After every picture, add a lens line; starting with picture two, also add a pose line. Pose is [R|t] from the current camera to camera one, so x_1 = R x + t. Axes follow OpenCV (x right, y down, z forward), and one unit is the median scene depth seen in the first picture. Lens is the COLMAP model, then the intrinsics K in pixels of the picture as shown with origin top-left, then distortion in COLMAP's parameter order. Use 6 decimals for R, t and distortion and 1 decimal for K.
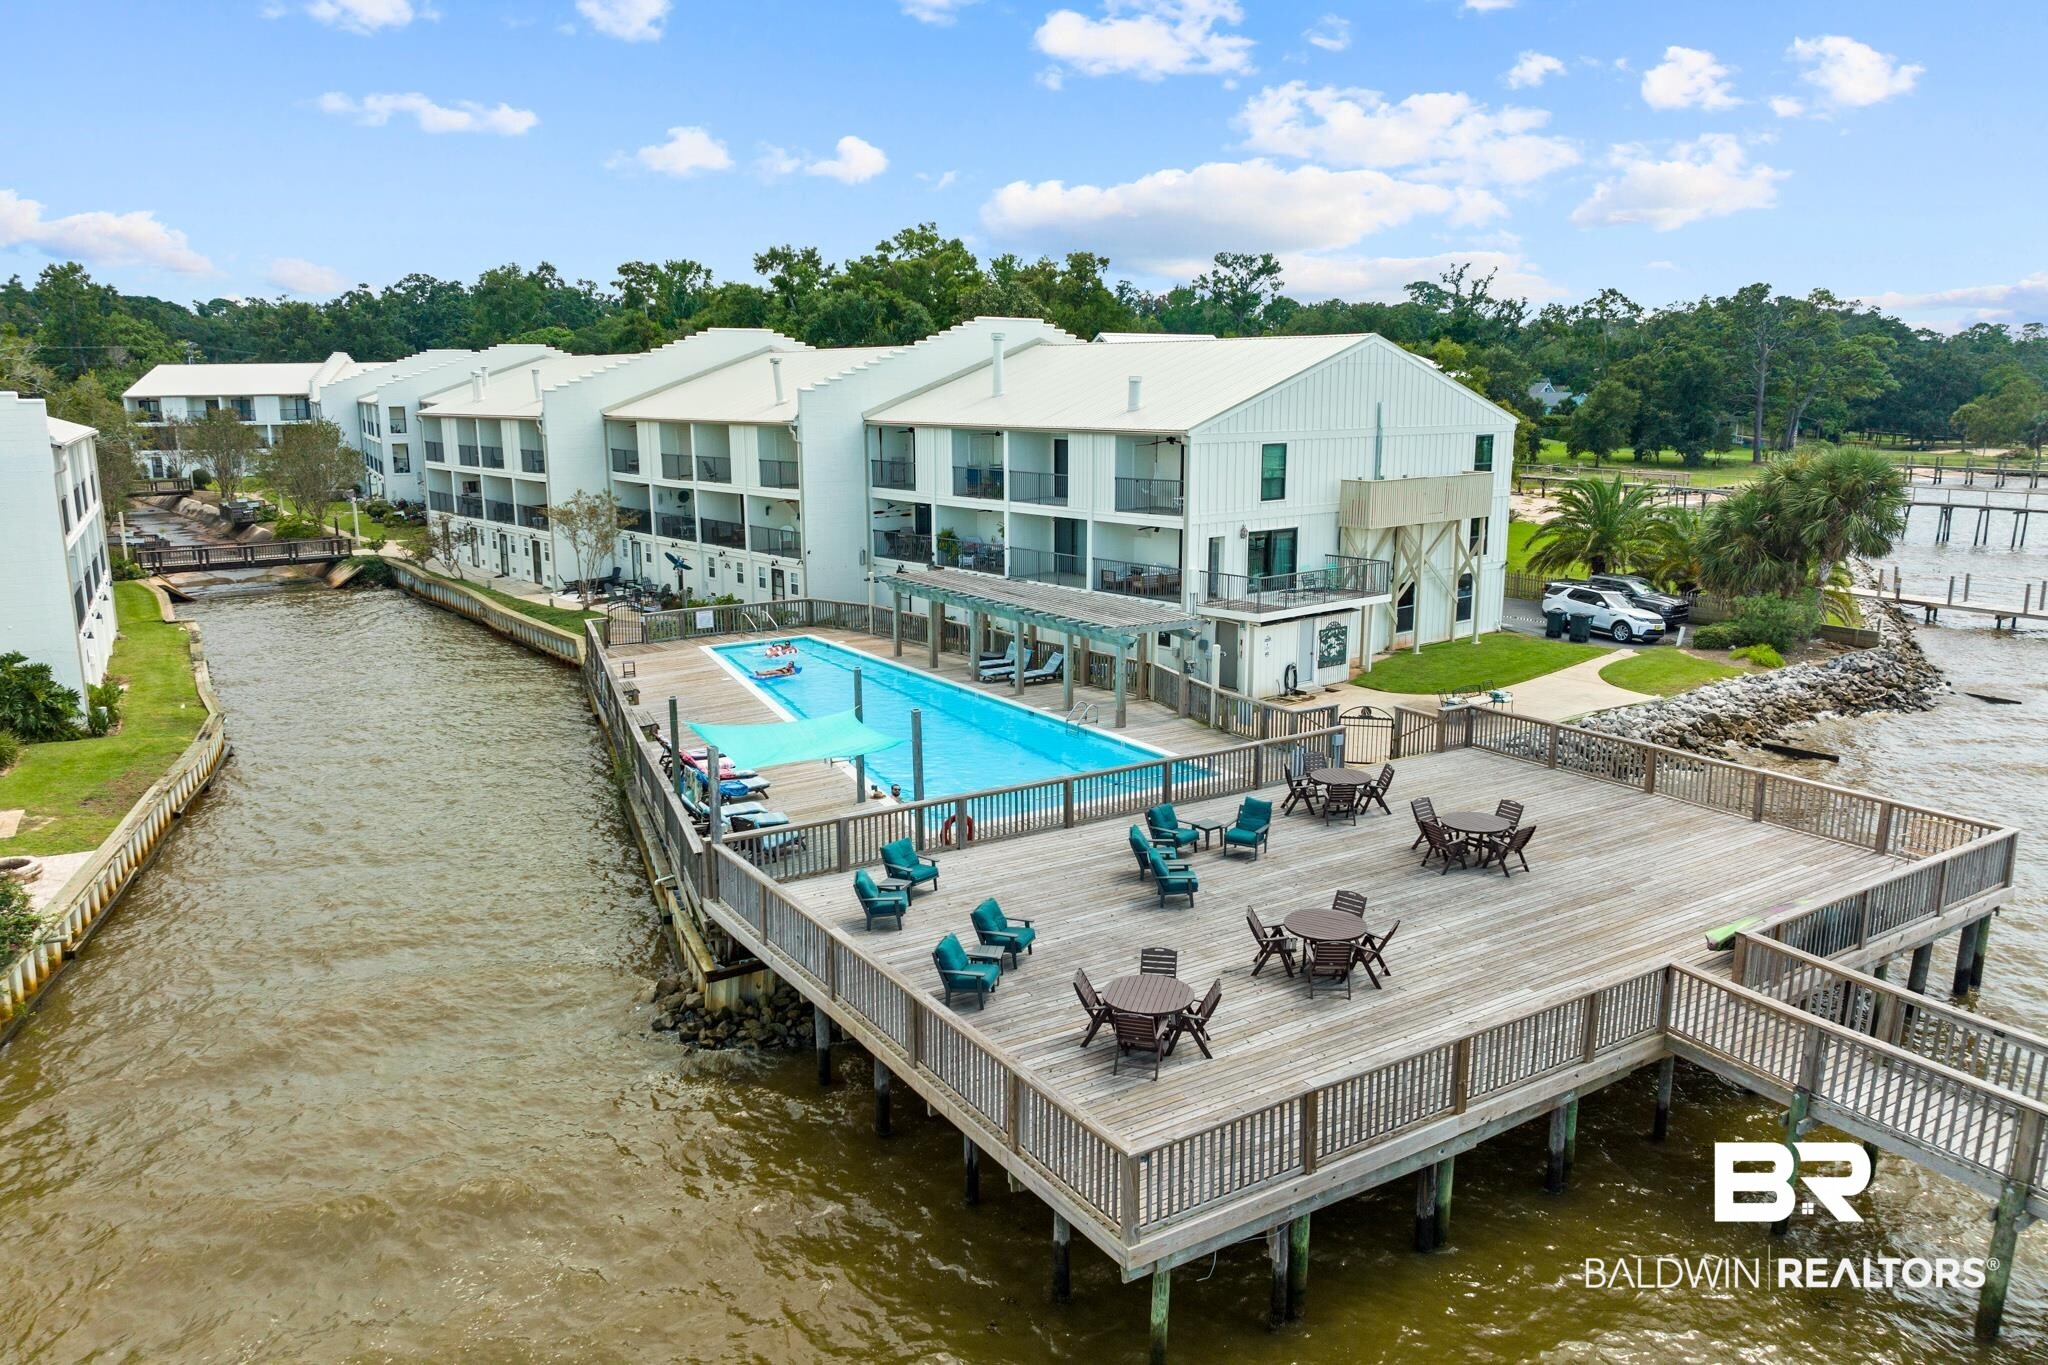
lens RADIAL K [[1440.1, 0, 1024.0], [0, 1440.1, 682.5], [0, 0, 1]] dist [-0.025529, -0.002516]
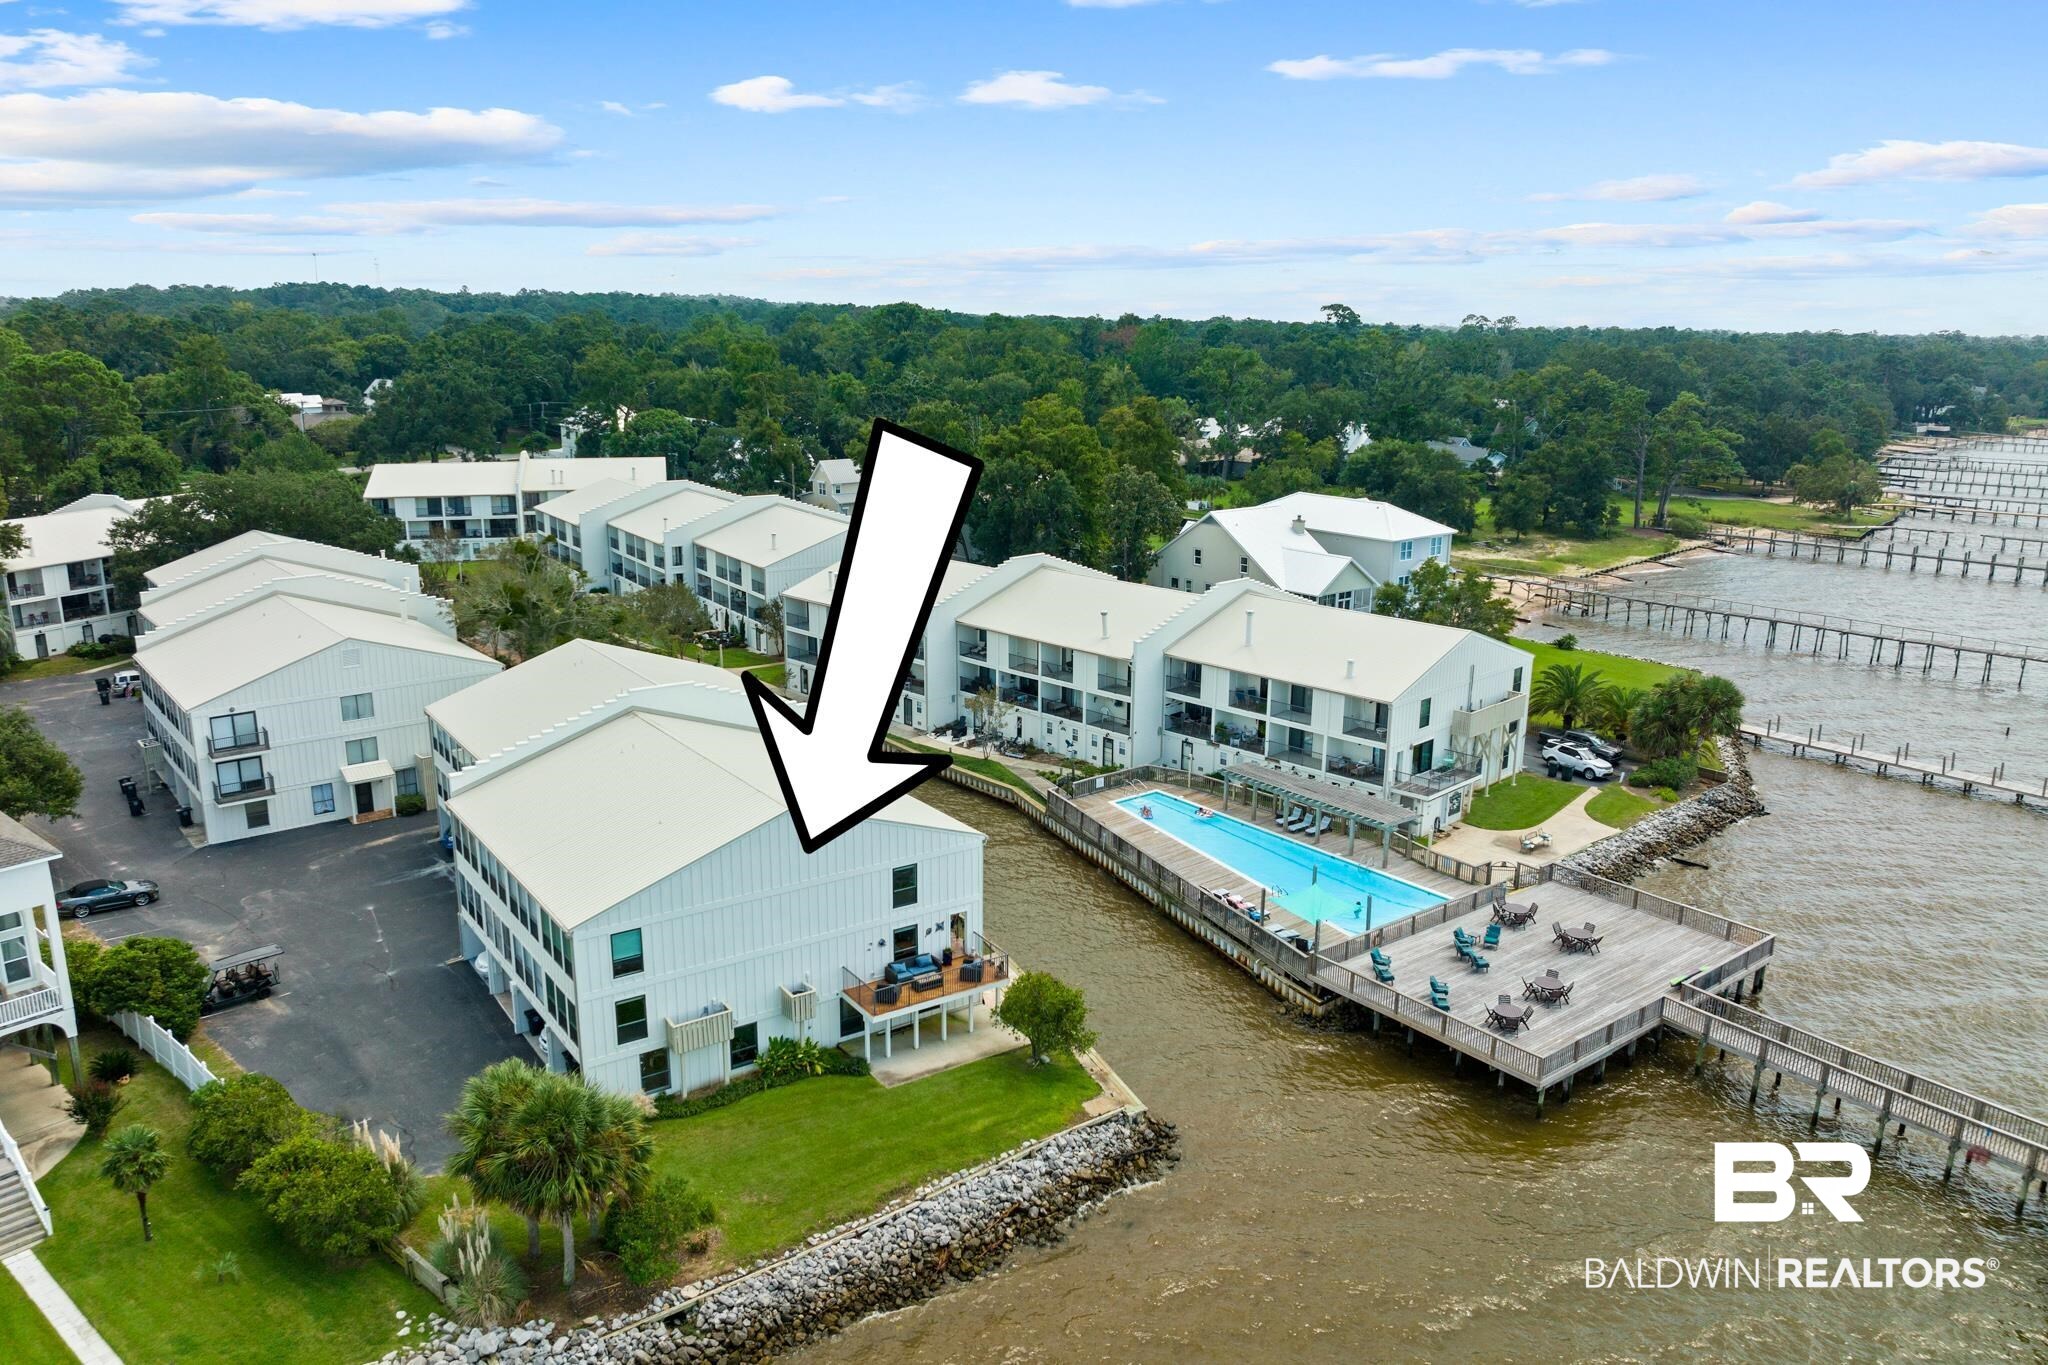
lens RADIAL K [[1438.9, 0, 1024.0], [0, 1438.9, 682.5], [0, 0, 1]] dist [-0.031095, -0.007768]
pose [[0.996470, -0.008093, 0.083557, -0.489701], [0.004716, 0.999167, 0.040536, -0.253726], [-0.083815, -0.039999, 0.995678, -0.804243]]
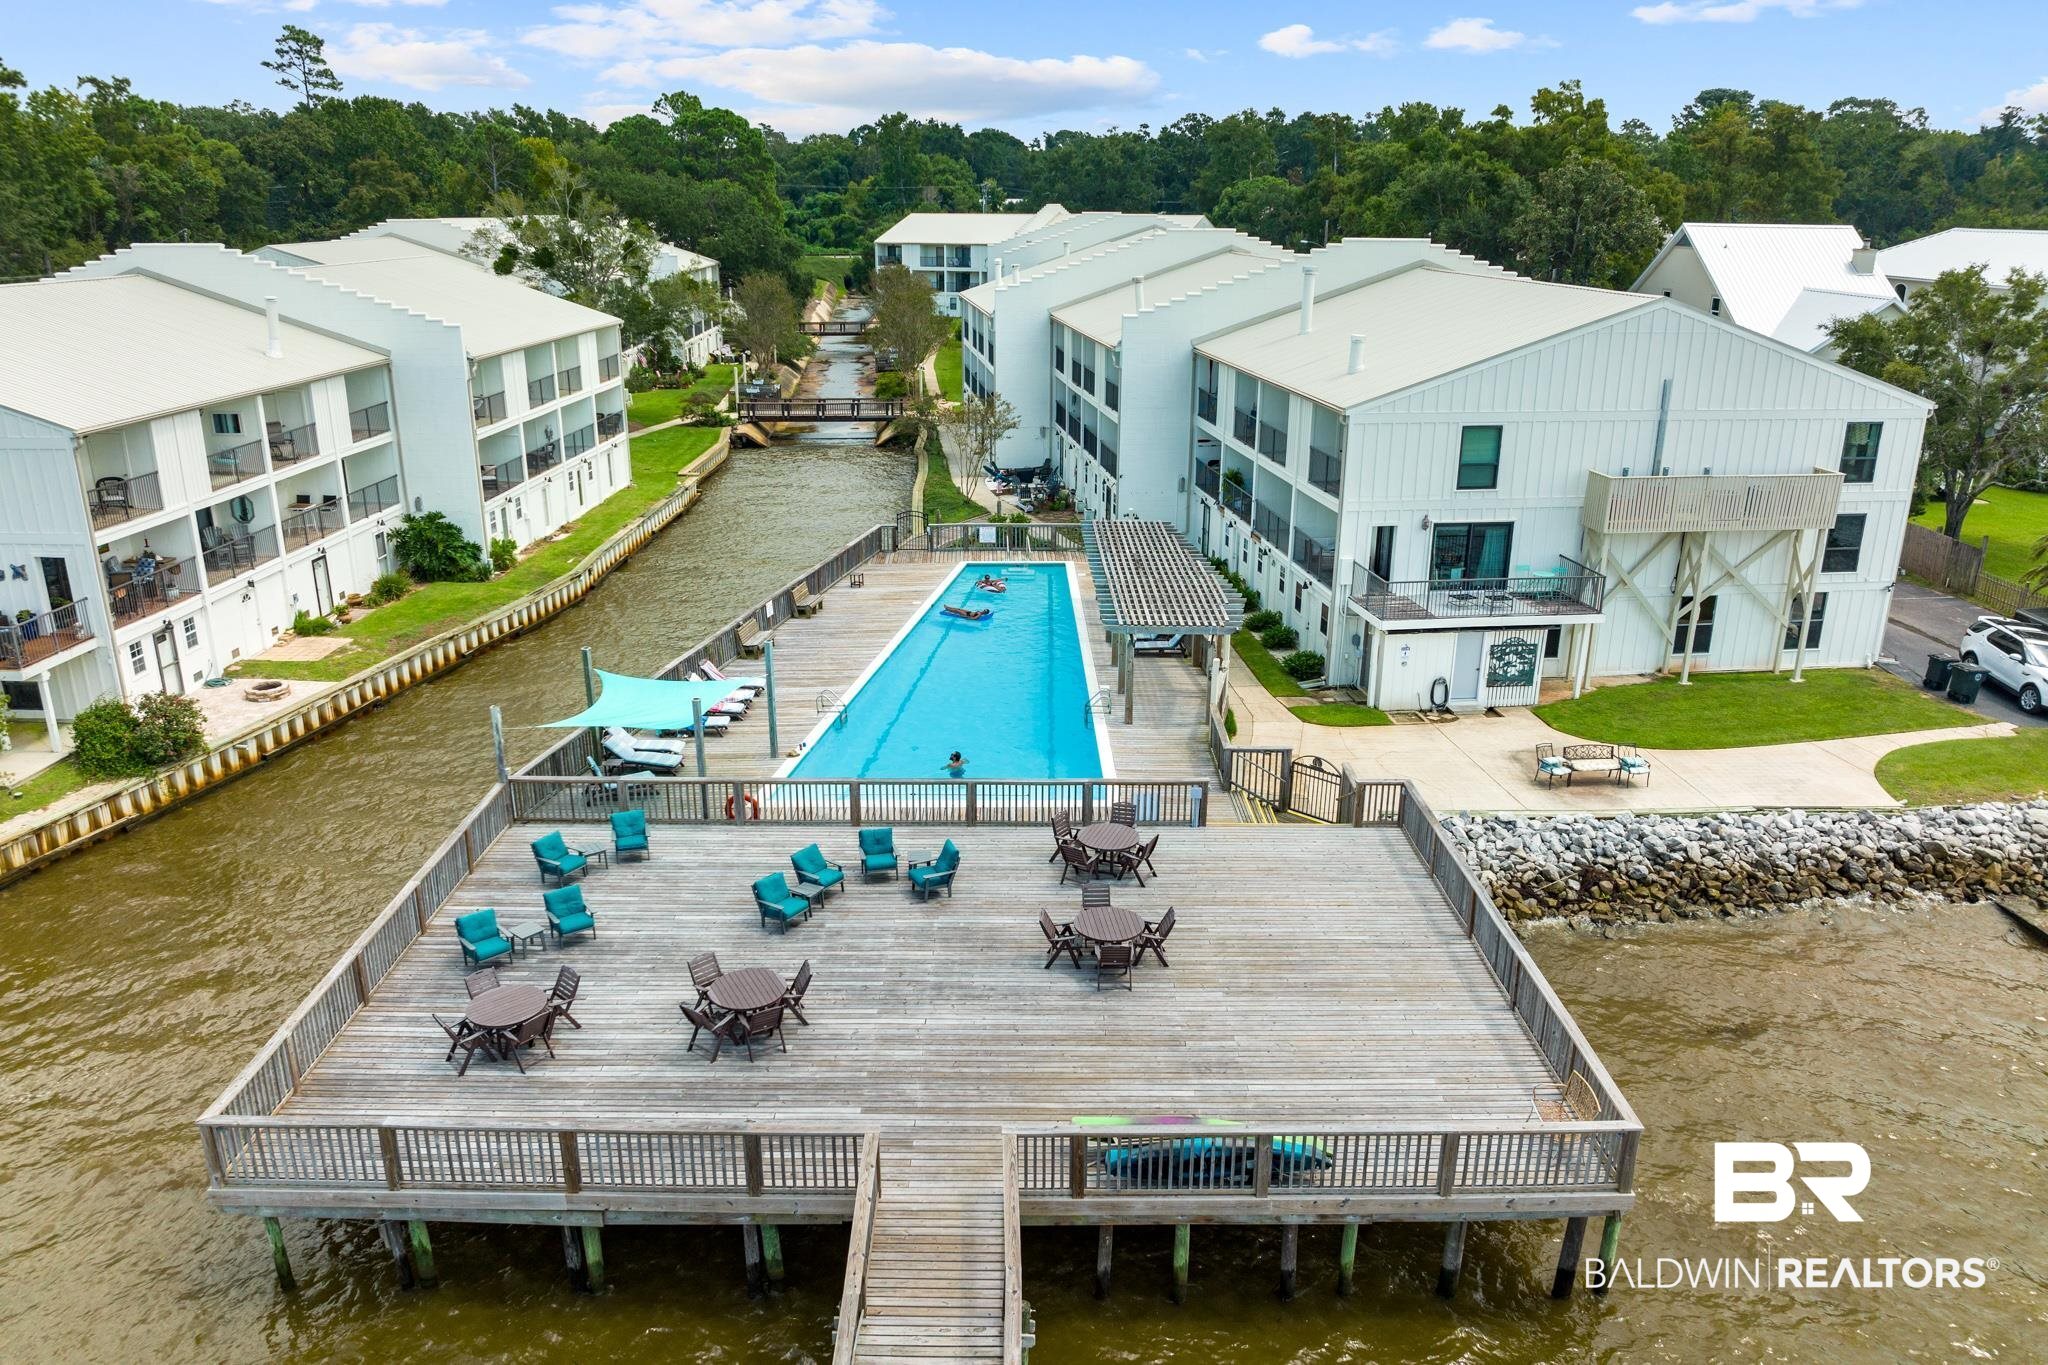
lens RADIAL K [[1438.9, 0, 1024.0], [0, 1438.9, 682.5], [0, 0, 1]] dist [-0.031095, -0.007768]
pose [[0.842898, 0.178529, -0.507593, 0.389921], [-0.117001, 0.981592, 0.150954, -0.106287], [0.525199, -0.067850, 0.848270, 0.096171]]
